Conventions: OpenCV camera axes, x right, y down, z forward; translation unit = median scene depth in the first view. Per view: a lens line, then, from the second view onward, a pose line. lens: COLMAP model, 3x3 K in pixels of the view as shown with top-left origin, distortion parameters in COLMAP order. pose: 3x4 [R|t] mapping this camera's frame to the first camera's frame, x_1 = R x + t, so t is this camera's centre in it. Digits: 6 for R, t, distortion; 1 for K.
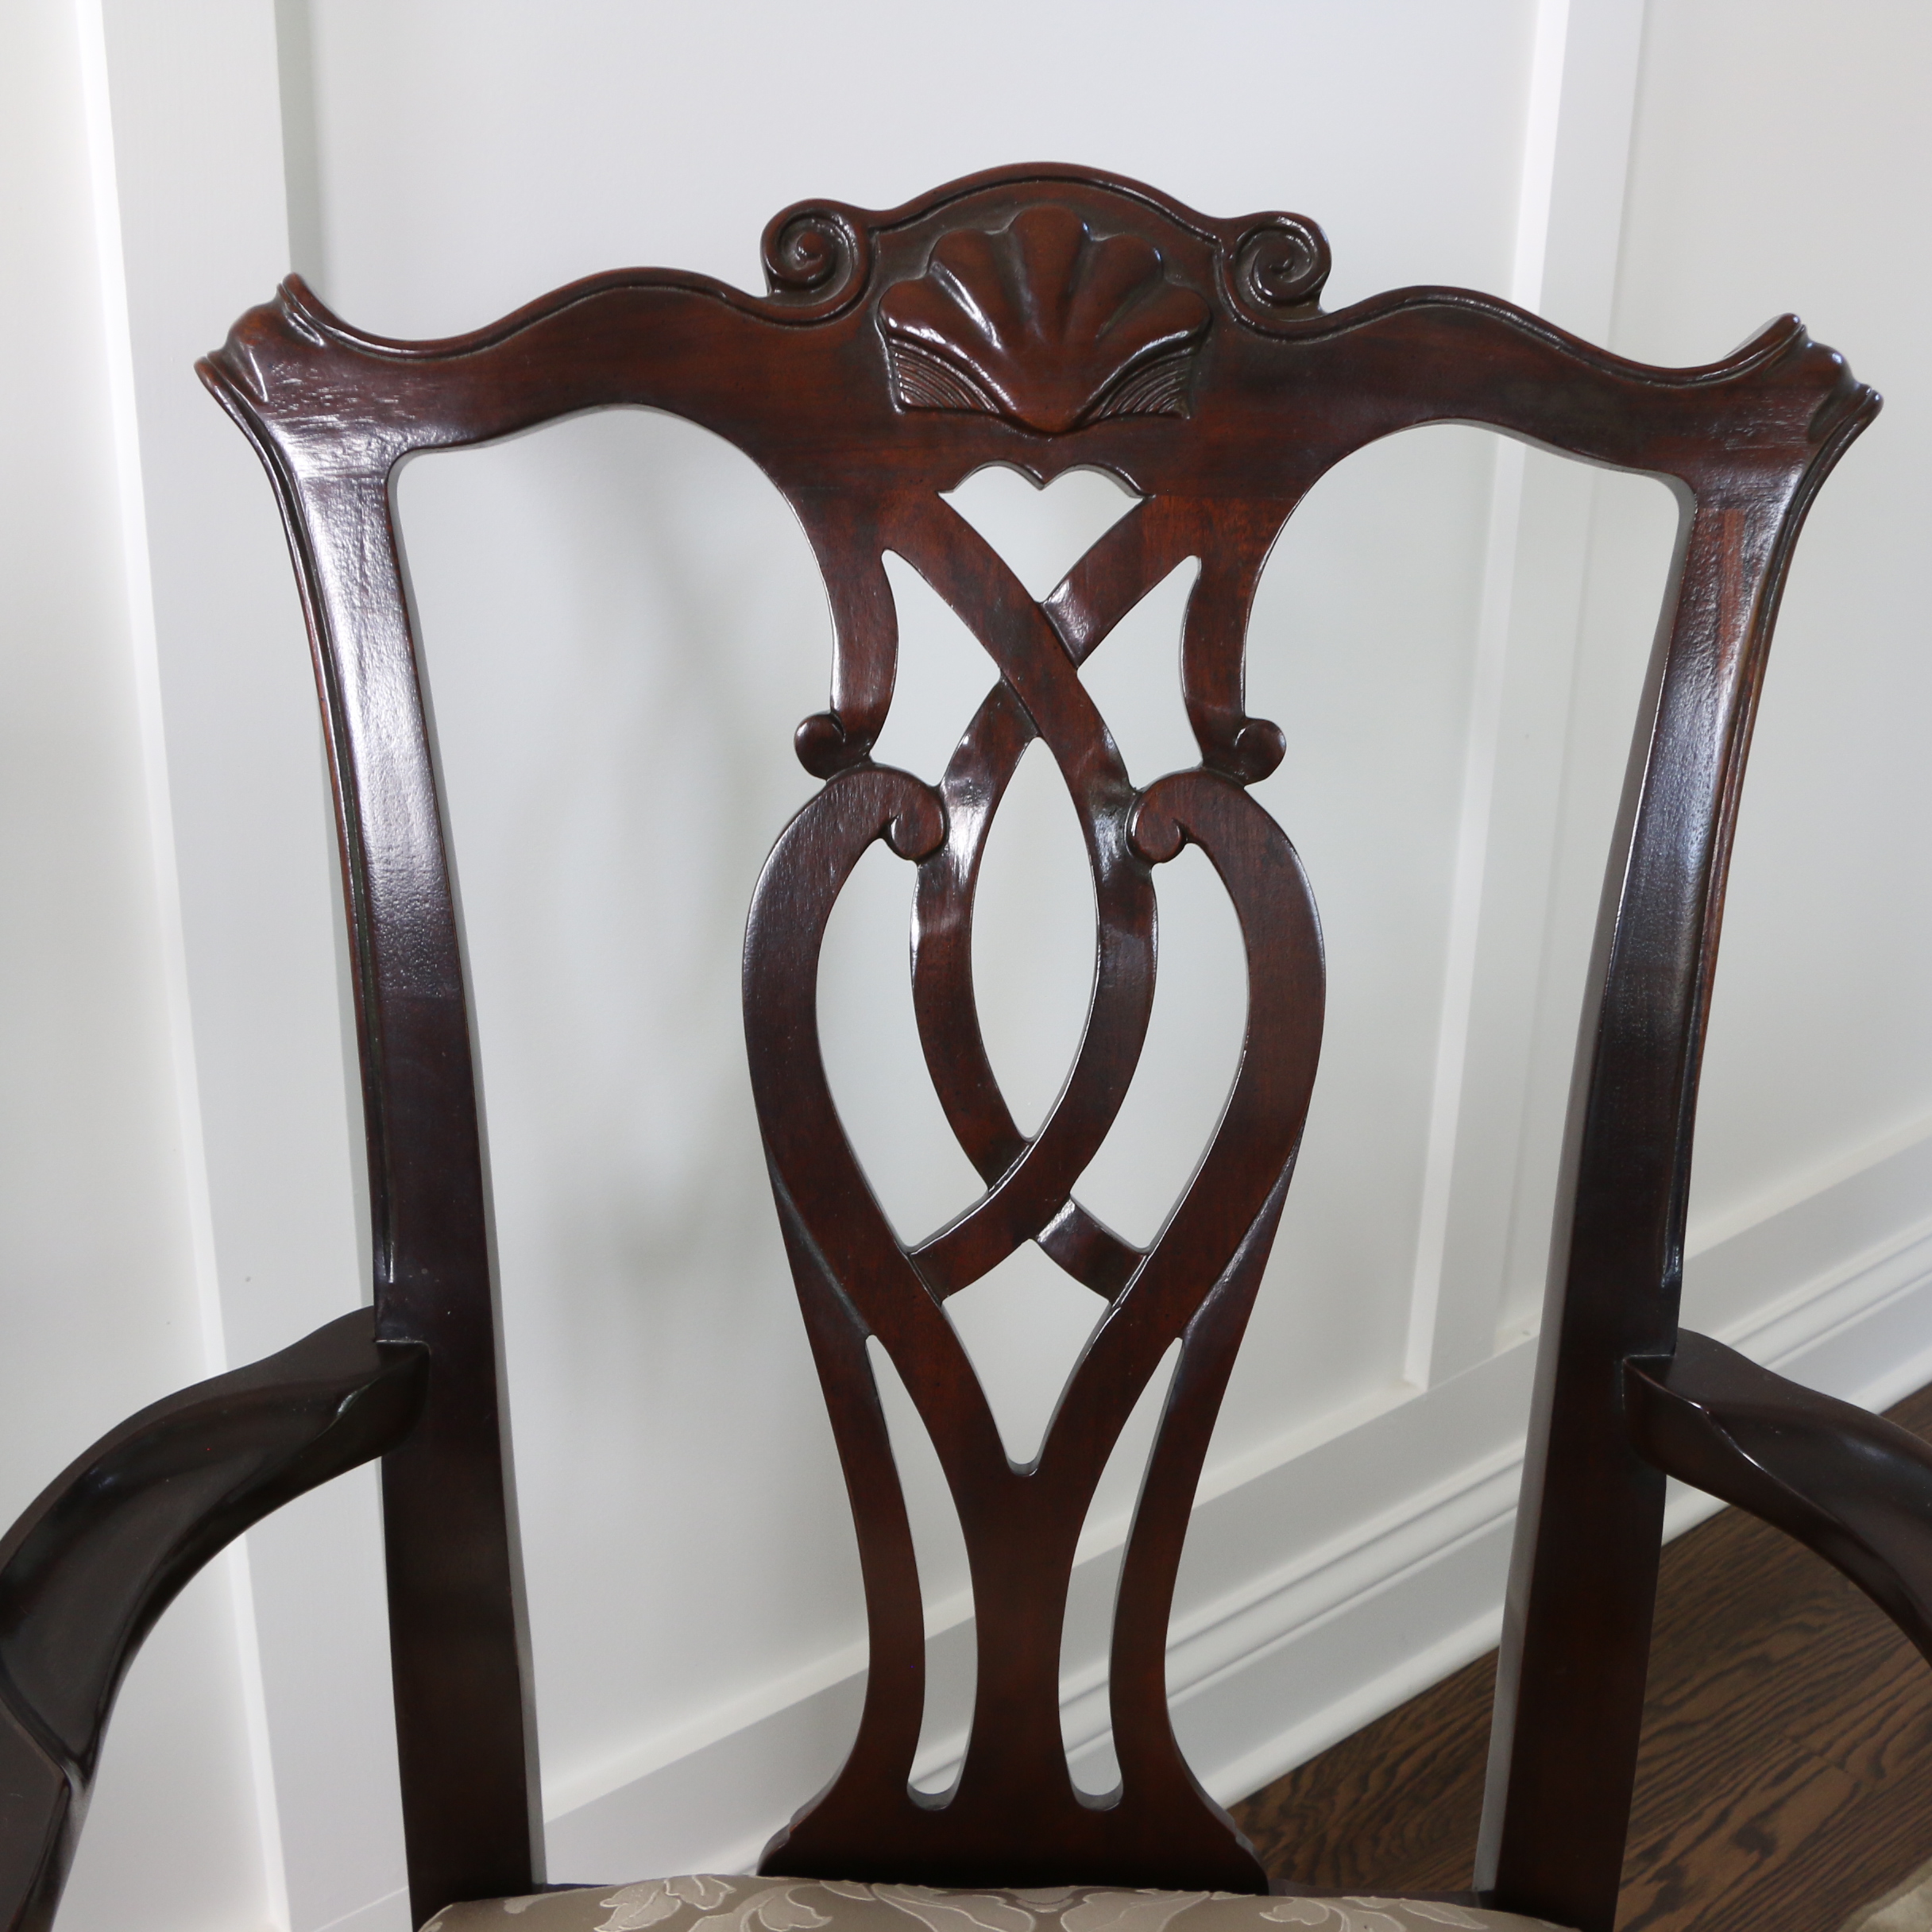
lens RADIAL K [[2667.1, 0, 966.0], [0, 2667.1, 966.0], [0, 0, 1]] dist [-0.133376, 0.165974]
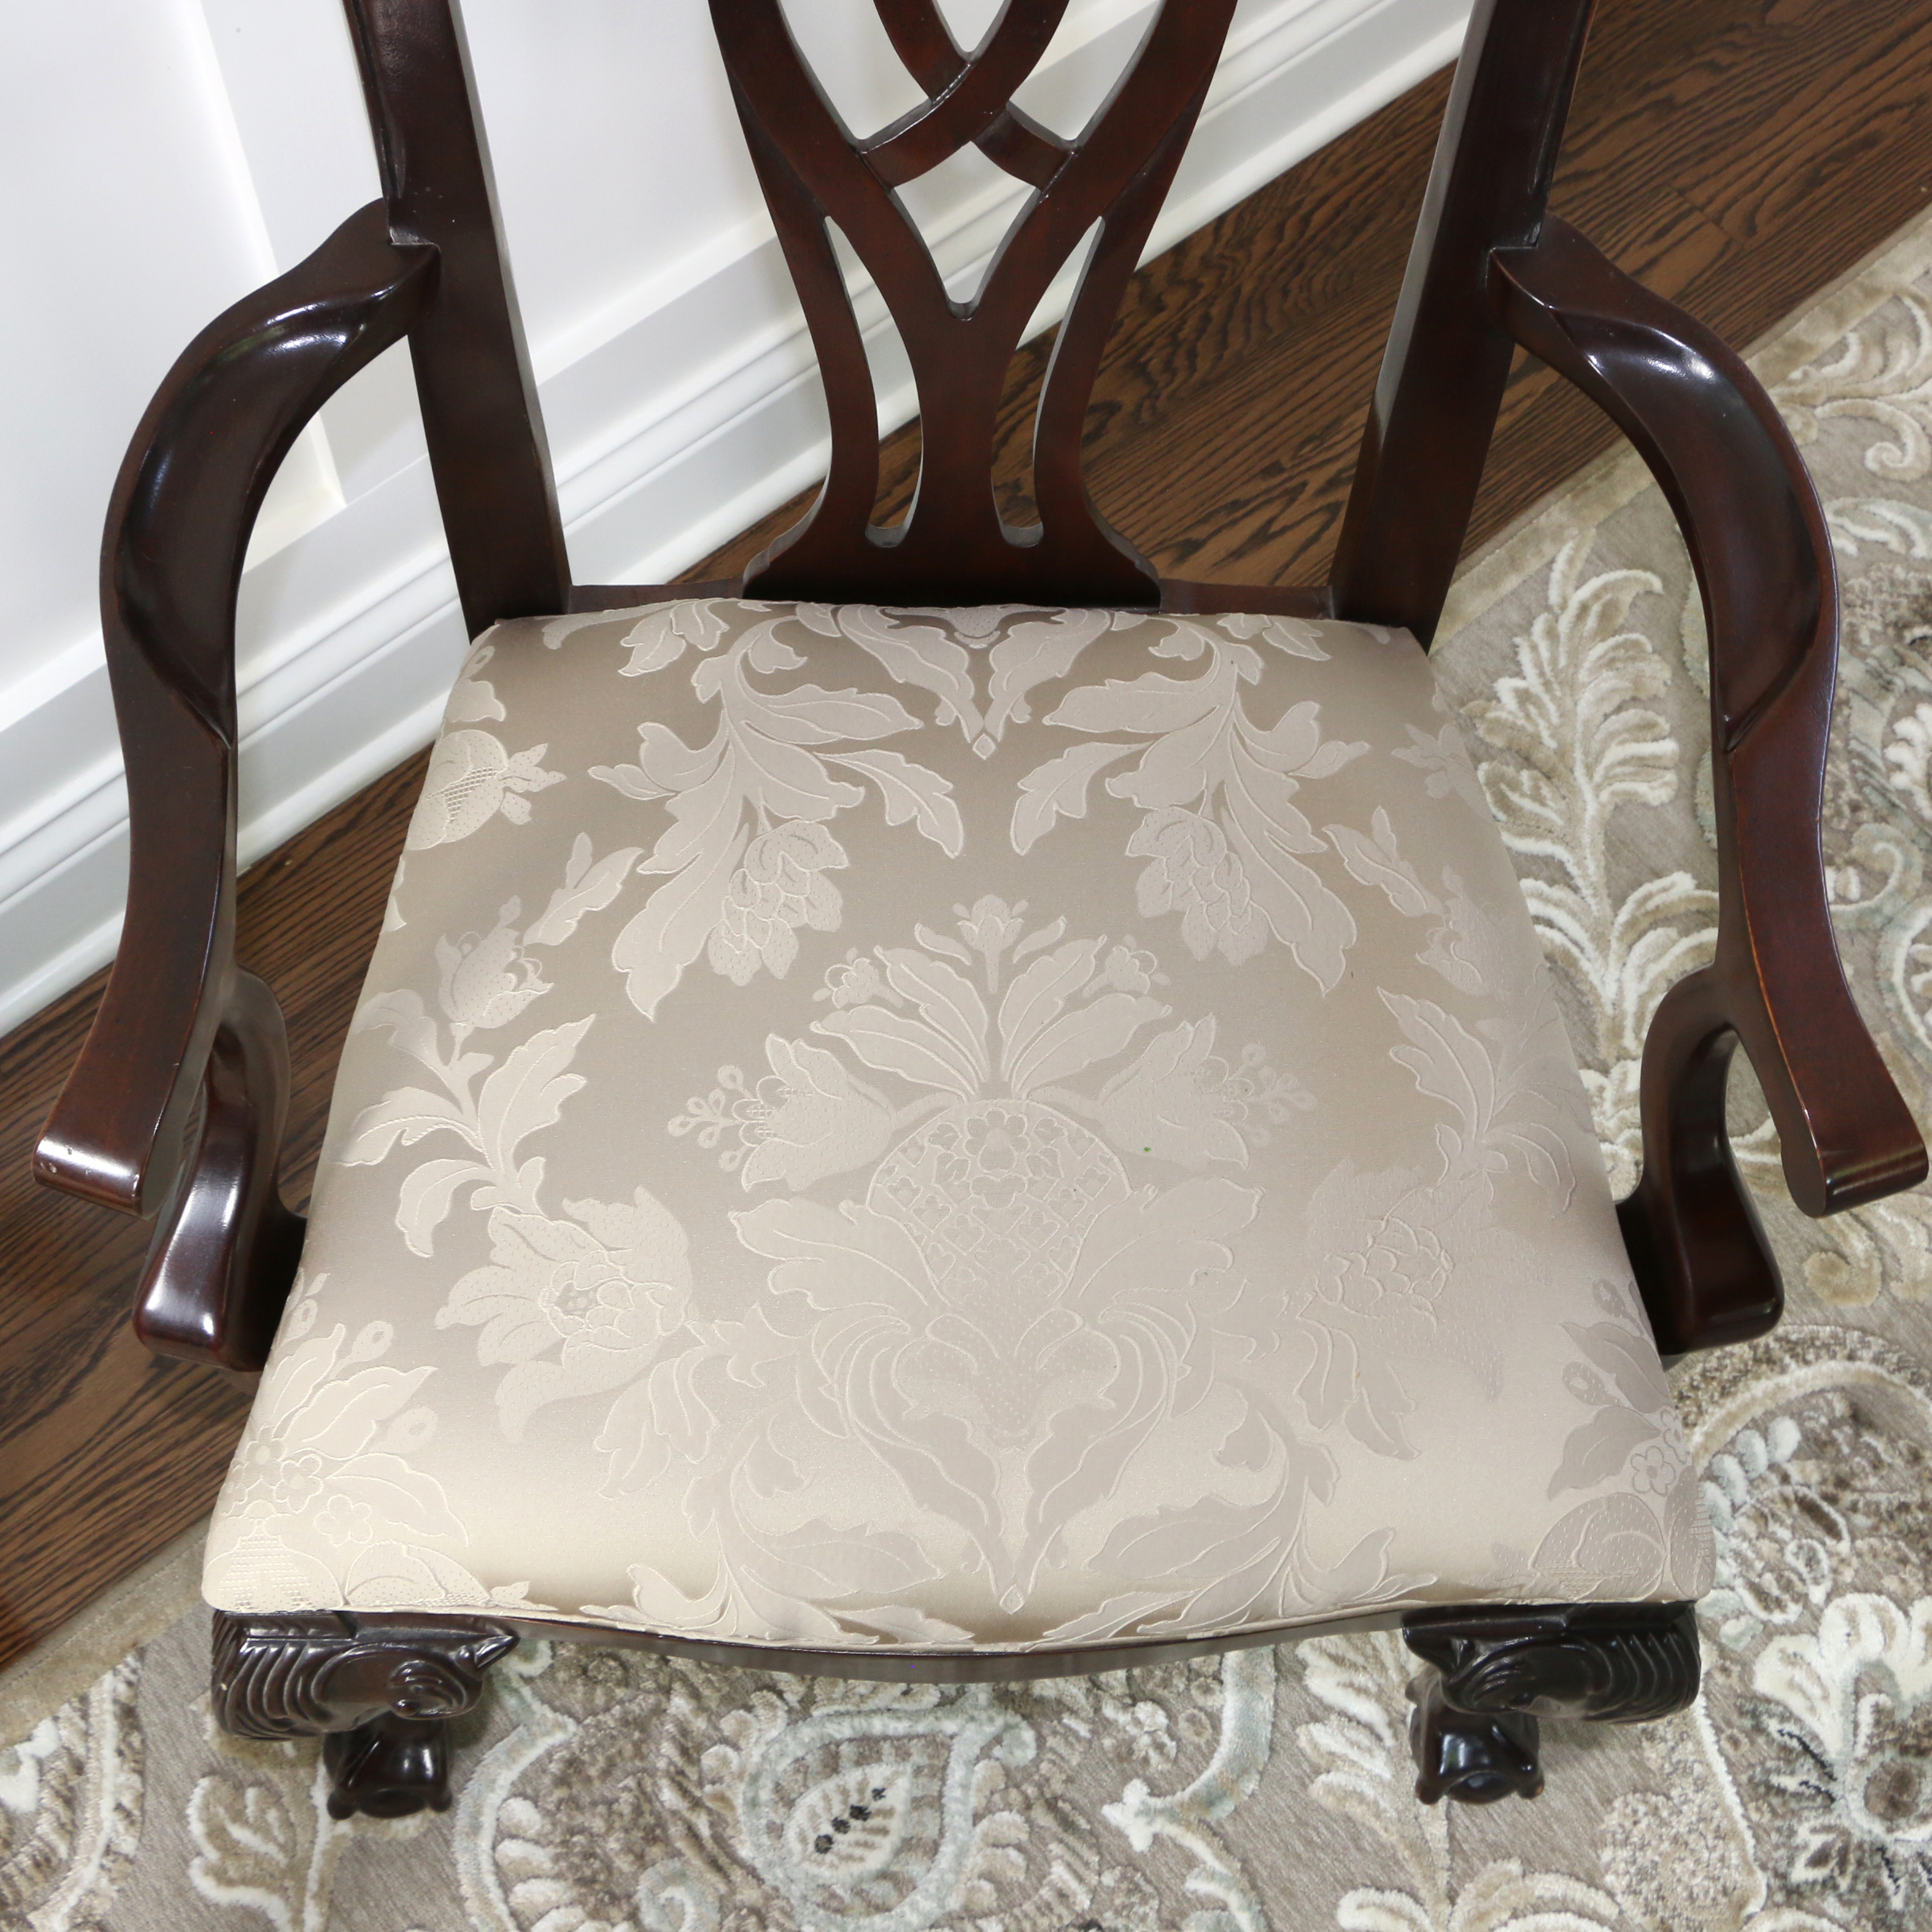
lens RADIAL K [[2667.1, 0, 966.0], [0, 2667.1, 966.0], [0, 0, 1]] dist [-0.133376, 0.165974]
pose [[0.999861, -0.001911, 0.016559, 0.001717], [-0.009398, 0.755834, 0.654695, -0.176522], [-0.013767, -0.654760, 0.755711, -0.028640]]
